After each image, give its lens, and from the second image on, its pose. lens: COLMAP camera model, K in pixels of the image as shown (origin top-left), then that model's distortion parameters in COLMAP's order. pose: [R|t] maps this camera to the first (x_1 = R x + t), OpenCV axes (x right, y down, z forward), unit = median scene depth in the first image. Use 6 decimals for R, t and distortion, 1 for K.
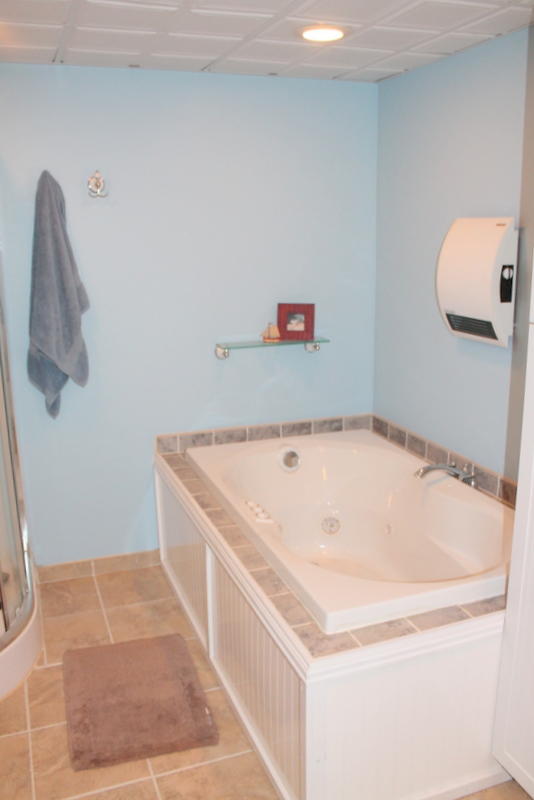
lens RADIAL K [[712.0, 0, 267.0], [0, 712.0, 400.0], [0, 0, 1]] dist [-0.178897, 0.157793]
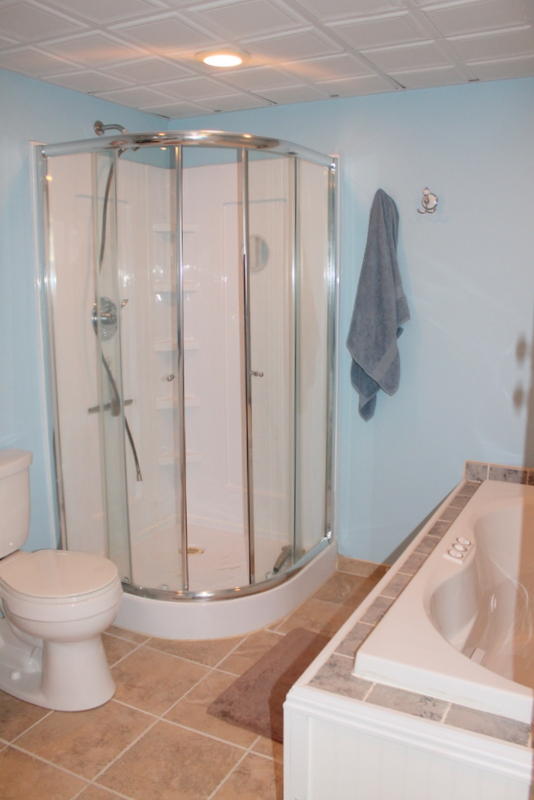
lens RADIAL K [[689.6, 0, 267.0], [0, 689.6, 400.0], [0, 0, 1]] dist [-0.163122, 0.146892]
pose [[0.665659, 0.152131, -0.730585, 0.410397], [-0.189497, 0.981370, 0.031696, -0.010290], [0.721796, 0.117345, 0.682086, 0.206710]]
